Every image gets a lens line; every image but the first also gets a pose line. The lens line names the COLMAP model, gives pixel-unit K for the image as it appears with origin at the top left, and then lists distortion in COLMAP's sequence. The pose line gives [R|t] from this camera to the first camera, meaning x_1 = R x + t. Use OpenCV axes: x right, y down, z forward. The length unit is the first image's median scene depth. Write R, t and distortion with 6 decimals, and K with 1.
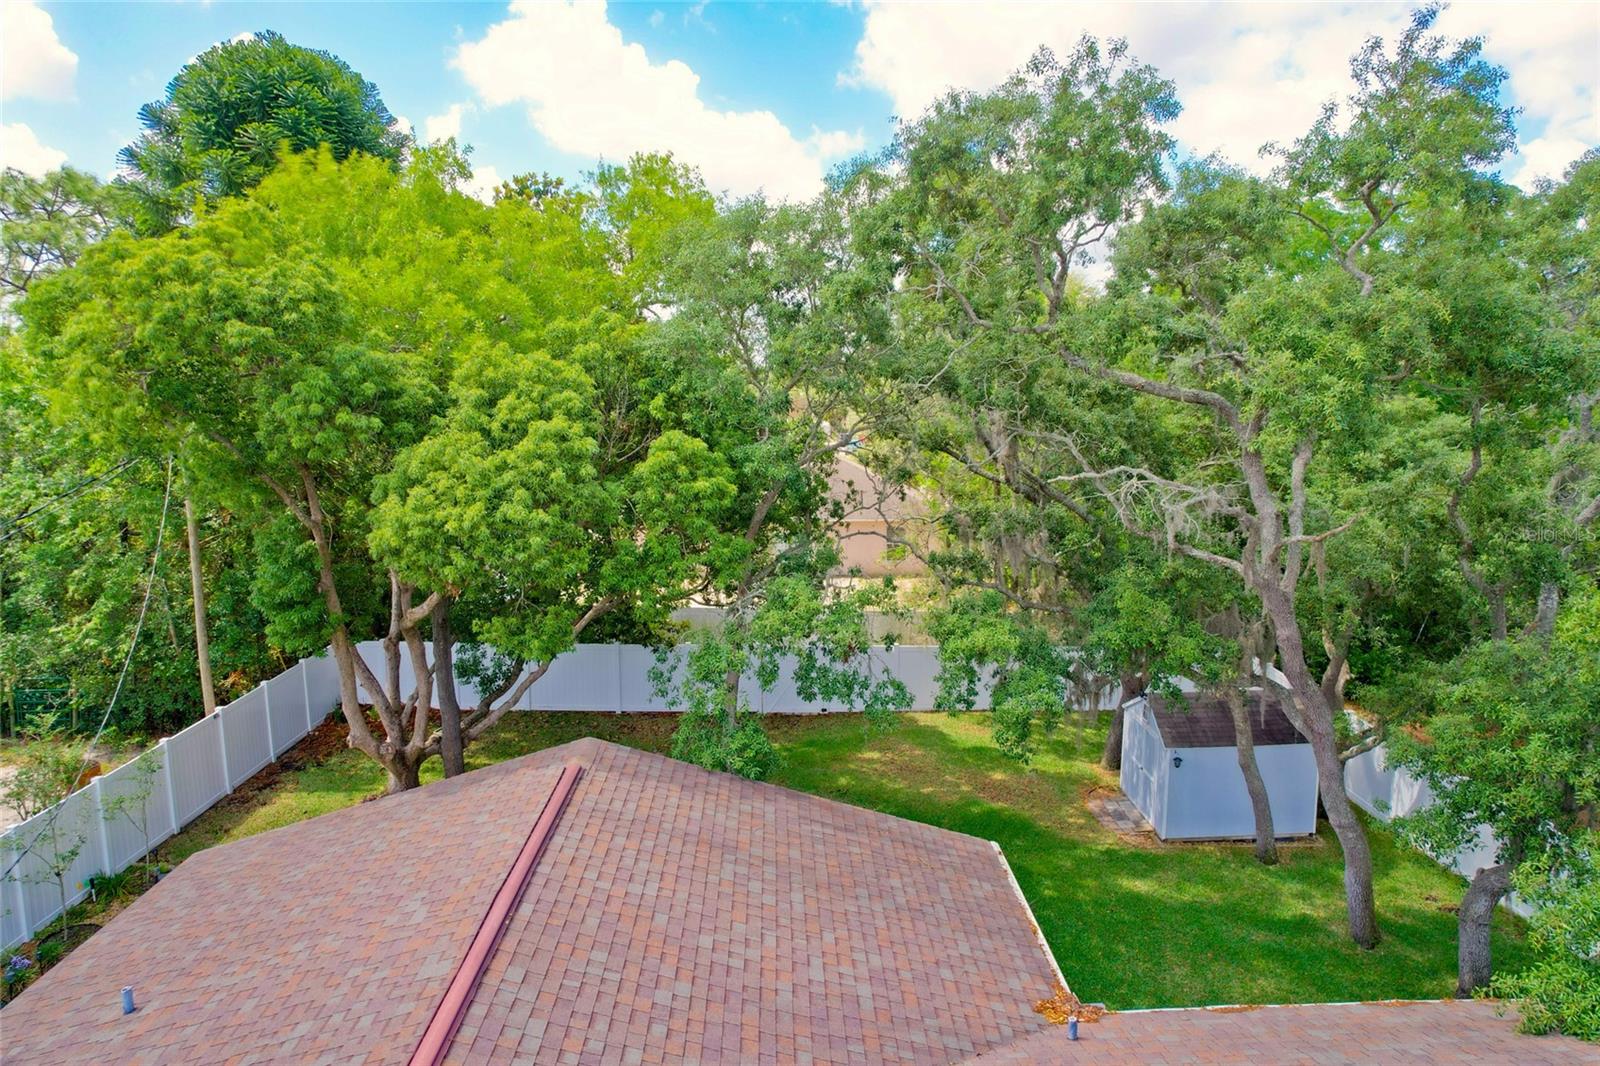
lens RADIAL K [[1017.4, 0, 804.1], [0, 1017.4, 536.8], [0, 0, 1]] dist [-0.070740, 0.063921]
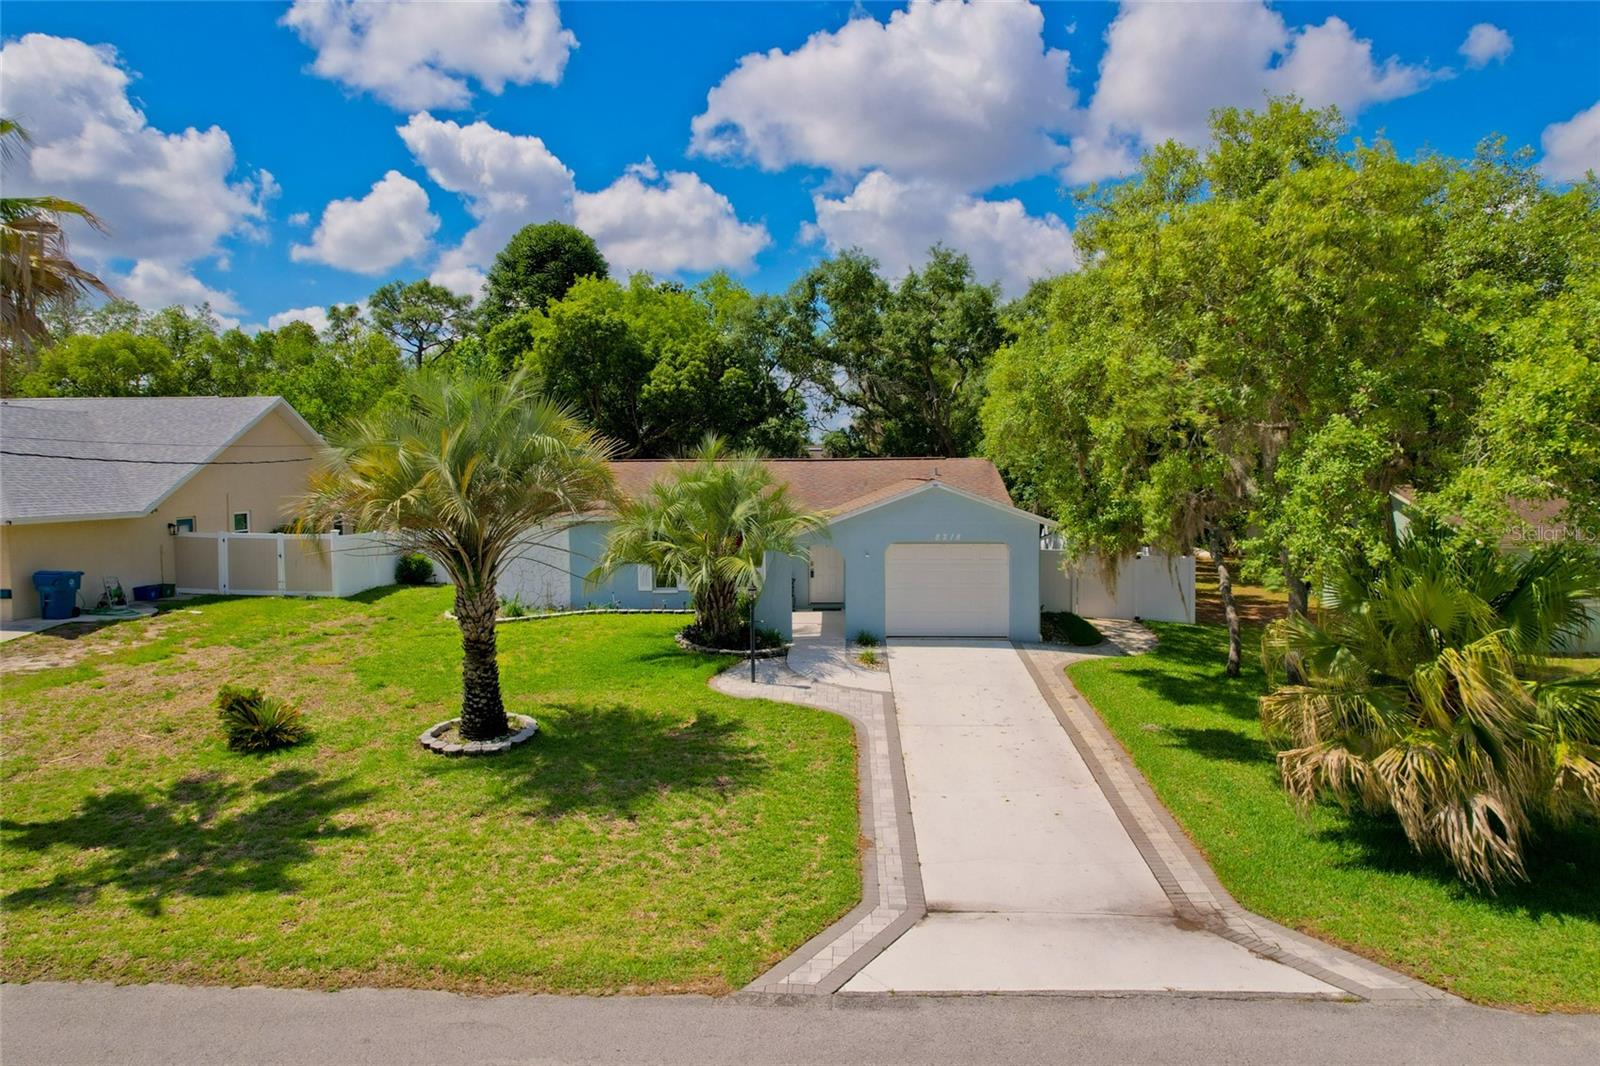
lens RADIAL K [[1016.0, 0, 805.1], [0, 1016.0, 539.3], [0, 0, 1]] dist [-0.044039, -0.001555]
pose [[0.998814, 0.004146, -0.048518, 0.184065], [-0.008178, 0.996500, -0.083192, 0.510227], [0.048003, 0.083490, 0.995352, -1.527985]]
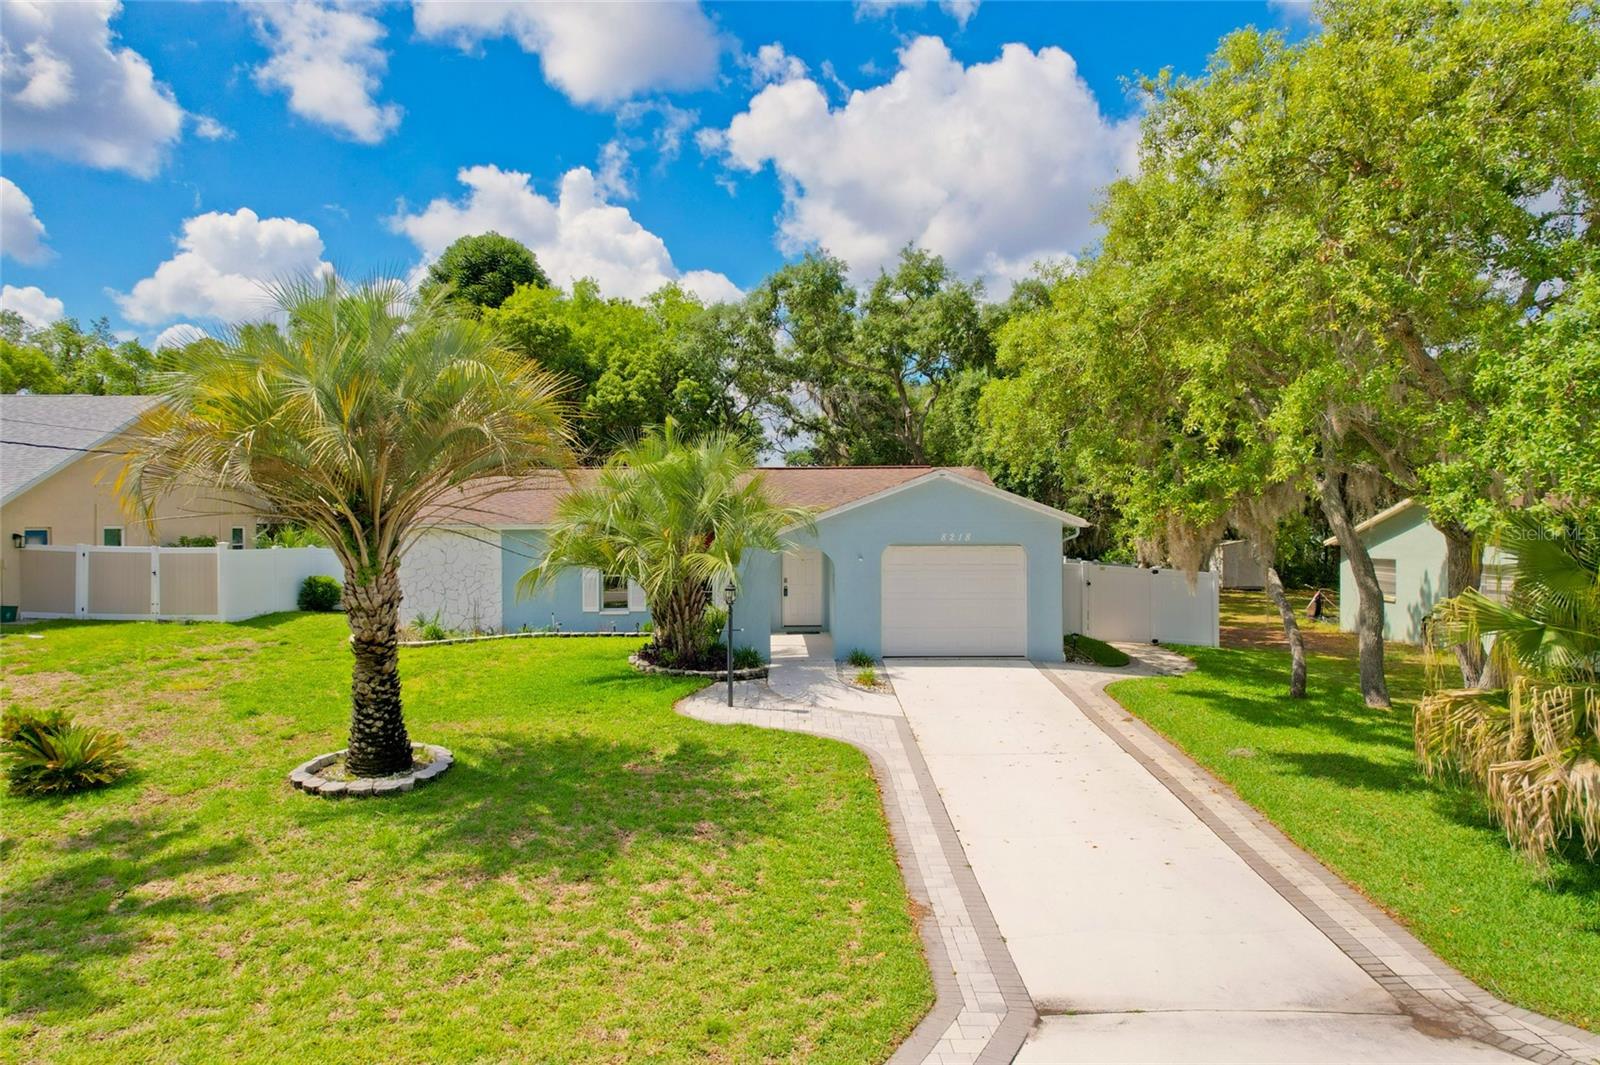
lens RADIAL K [[1017.4, 0, 804.1], [0, 1017.4, 536.3], [0, 0, 1]] dist [-0.070740, 0.063921]
pose [[0.999944, 0.002702, 0.010254, 0.127463], [-0.001214, 0.989803, -0.142436, 0.554224], [-0.010534, 0.142415, 0.989751, -1.306424]]
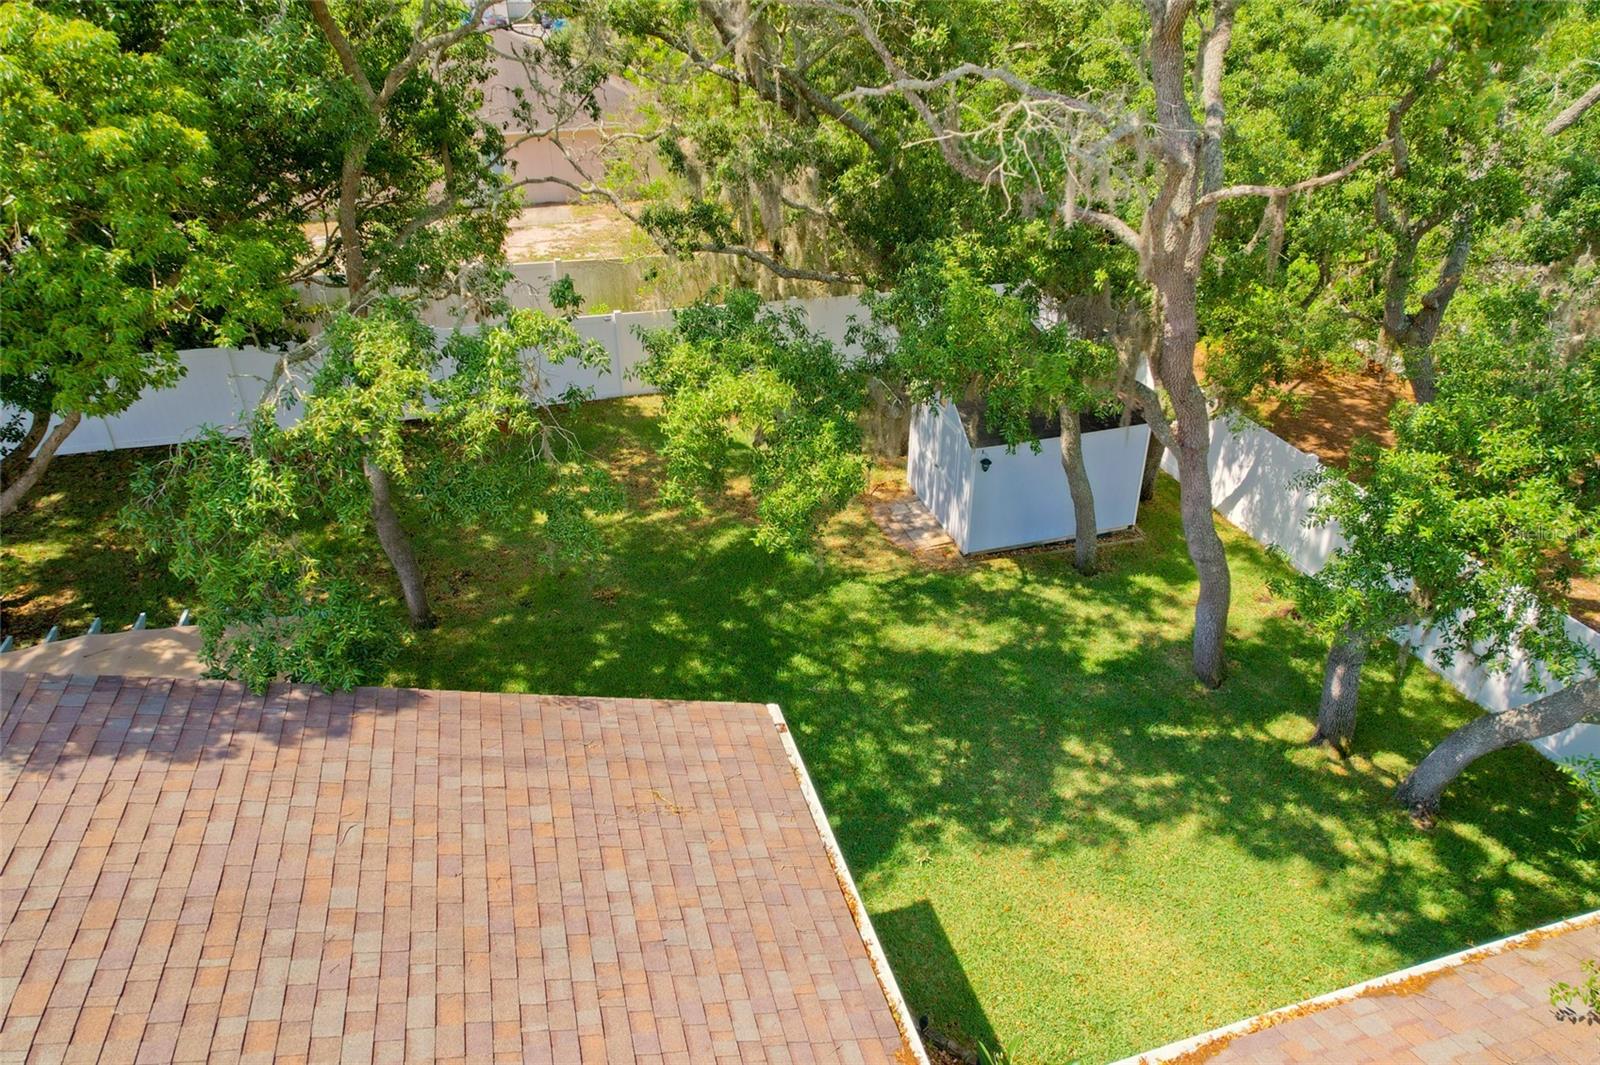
lens RADIAL K [[1017.4, 0, 804.1], [0, 1017.4, 536.3], [0, 0, 1]] dist [-0.070740, 0.063921]
pose [[0.967461, -0.128650, 0.217871, 0.057558], [0.037840, 0.924970, 0.378152, -0.030422], [-0.250174, -0.357603, 0.899741, 0.321778]]
